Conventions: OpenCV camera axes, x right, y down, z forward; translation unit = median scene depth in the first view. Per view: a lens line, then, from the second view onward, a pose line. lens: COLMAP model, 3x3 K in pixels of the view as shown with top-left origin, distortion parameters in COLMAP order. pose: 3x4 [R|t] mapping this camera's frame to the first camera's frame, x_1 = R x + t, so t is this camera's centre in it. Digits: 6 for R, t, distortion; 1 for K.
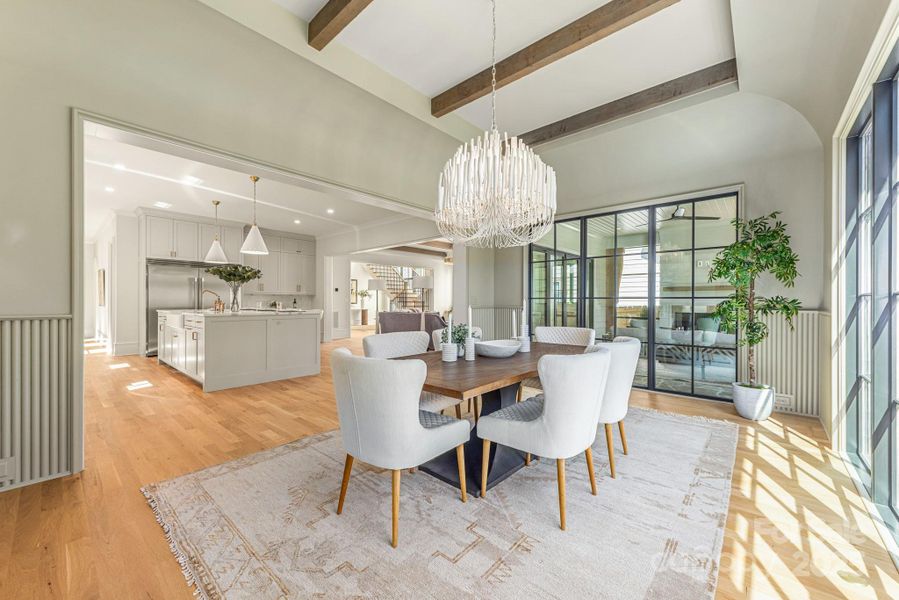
lens RADIAL K [[352.8, 0, 453.3], [0, 352.8, 302.6], [0, 0, 1]] dist [0.005302, -0.000256]
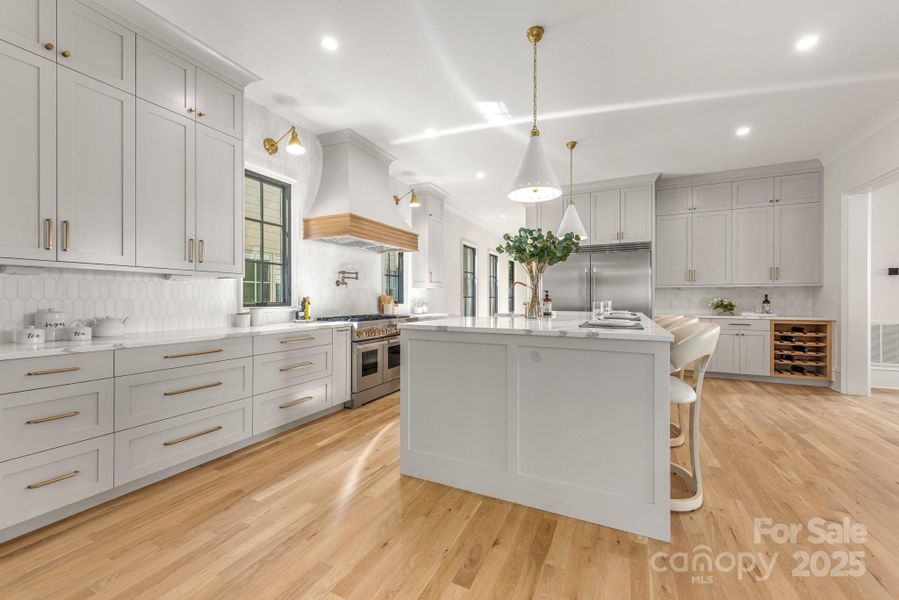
lens RADIAL K [[352.8, 0, 457.5], [0, 352.8, 301.1], [0, 0, 1]] dist [0.005302, -0.000256]
pose [[0.282631, -0.001295, -0.959228, -0.102413], [-0.001261, 0.999998, -0.001722, 0.000153], [0.959228, 0.001697, 0.282629, 0.539115]]
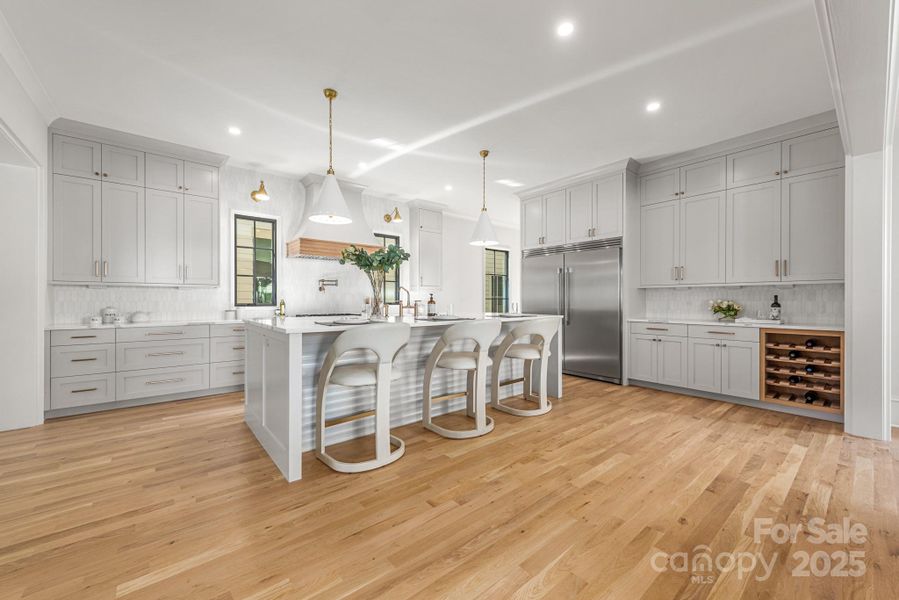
lens RADIAL K [[352.8, 0, 456.5], [0, 352.8, 303.5], [0, 0, 1]] dist [0.005302, -0.000256]
pose [[-0.141026, 0.002977, -0.990001, -0.005013], [-0.004439, 0.999984, 0.003639, -0.002546], [0.989996, 0.004907, -0.141010, 0.899987]]
